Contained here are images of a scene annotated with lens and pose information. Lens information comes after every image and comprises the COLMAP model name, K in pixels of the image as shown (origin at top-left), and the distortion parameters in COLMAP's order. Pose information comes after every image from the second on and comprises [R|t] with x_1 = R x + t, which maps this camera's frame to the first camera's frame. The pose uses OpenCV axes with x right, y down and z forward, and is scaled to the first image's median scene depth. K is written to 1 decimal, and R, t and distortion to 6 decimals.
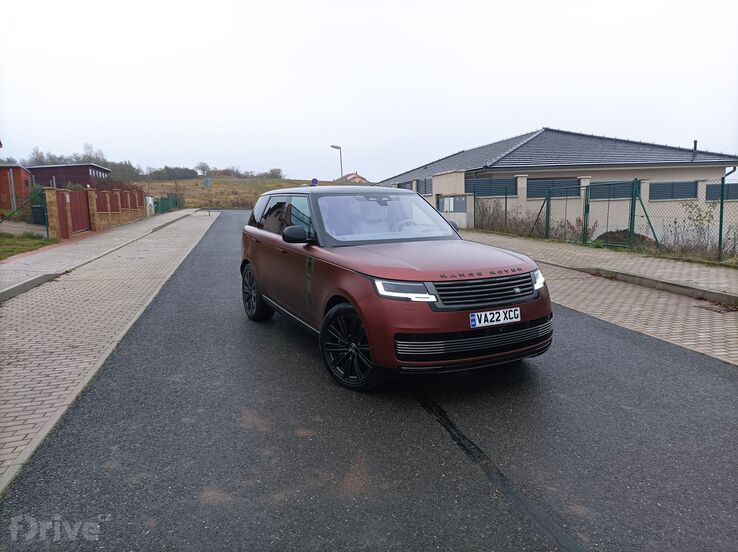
lens RADIAL K [[556.0, 0, 369.0], [0, 556.0, 276.0], [0, 0, 1]] dist [0.007975, 0.003250]
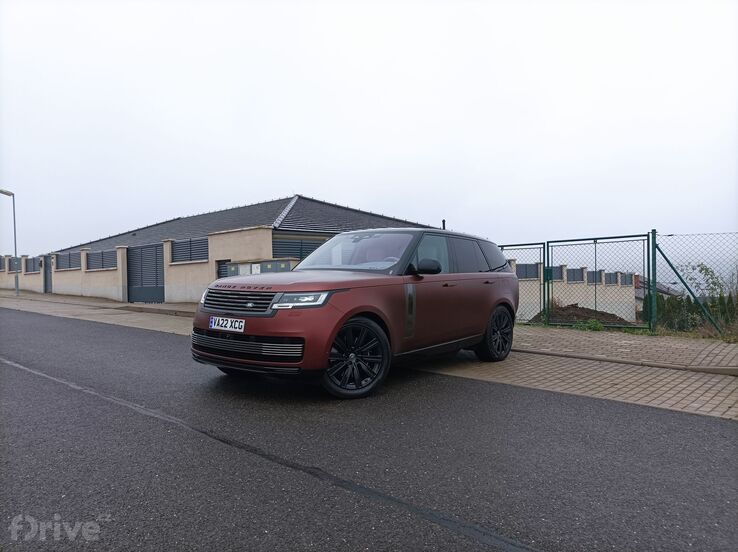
lens RADIAL K [[556.0, 0, 369.0], [0, 556.0, 276.0], [0, 0, 1]] dist [0.007975, 0.003250]
pose [[0.402864, 0.017309, -0.915096, 0.814667], [-0.157169, 0.986278, -0.050537, -0.007435], [0.901664, 0.164184, 0.400057, 0.454254]]
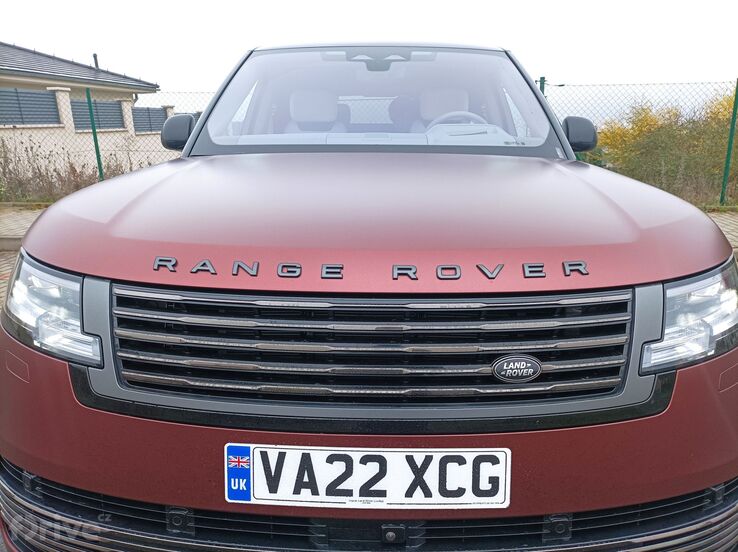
lens RADIAL K [[556.0, 0, 369.0], [0, 556.0, 276.0], [0, 0, 1]] dist [0.007975, 0.003250]
pose [[0.876199, 0.134693, -0.462745, 0.185330], [-0.086105, 0.988454, 0.124676, -0.018754], [0.474195, -0.069396, 0.877680, 0.467816]]
